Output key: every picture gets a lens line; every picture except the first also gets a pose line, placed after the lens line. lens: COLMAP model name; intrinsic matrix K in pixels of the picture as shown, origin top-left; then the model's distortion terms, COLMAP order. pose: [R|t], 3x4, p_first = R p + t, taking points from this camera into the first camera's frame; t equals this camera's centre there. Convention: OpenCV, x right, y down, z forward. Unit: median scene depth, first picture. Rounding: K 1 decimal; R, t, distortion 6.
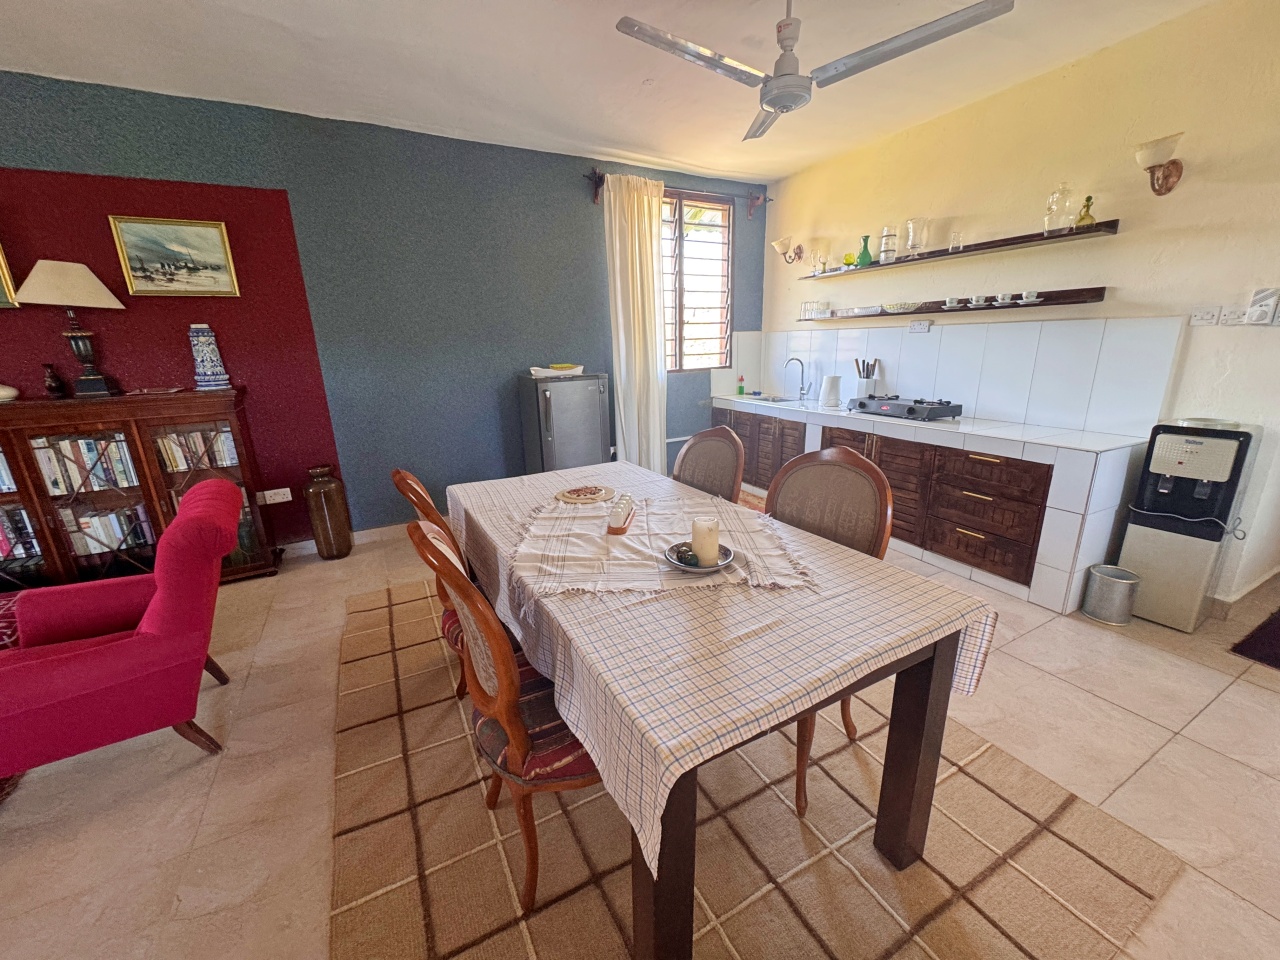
lens RADIAL K [[509.4, 0, 645.2], [0, 509.4, 482.1], [0, 0, 1]] dist [-0.002960, 0.002011]
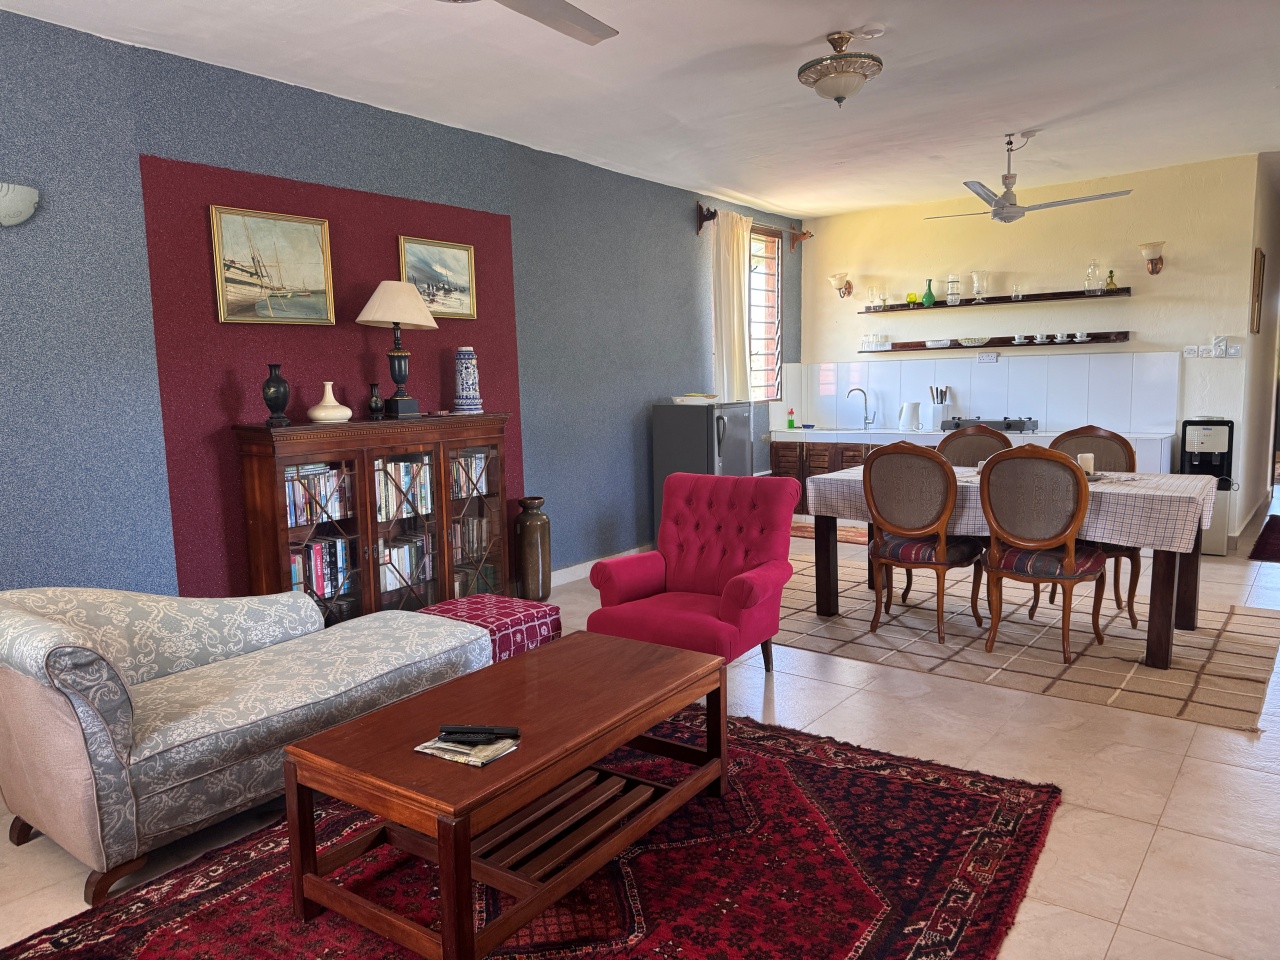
lens RADIAL K [[910.0, 0, 631.6], [0, 910.0, 485.9], [0, 0, 1]] dist [0.026416, -0.027693]
pose [[0.912962, -0.045260, 0.405526, -1.278194], [0.110692, 0.984033, -0.139375, 0.220199], [-0.392743, 0.172133, 0.903395, -0.621019]]
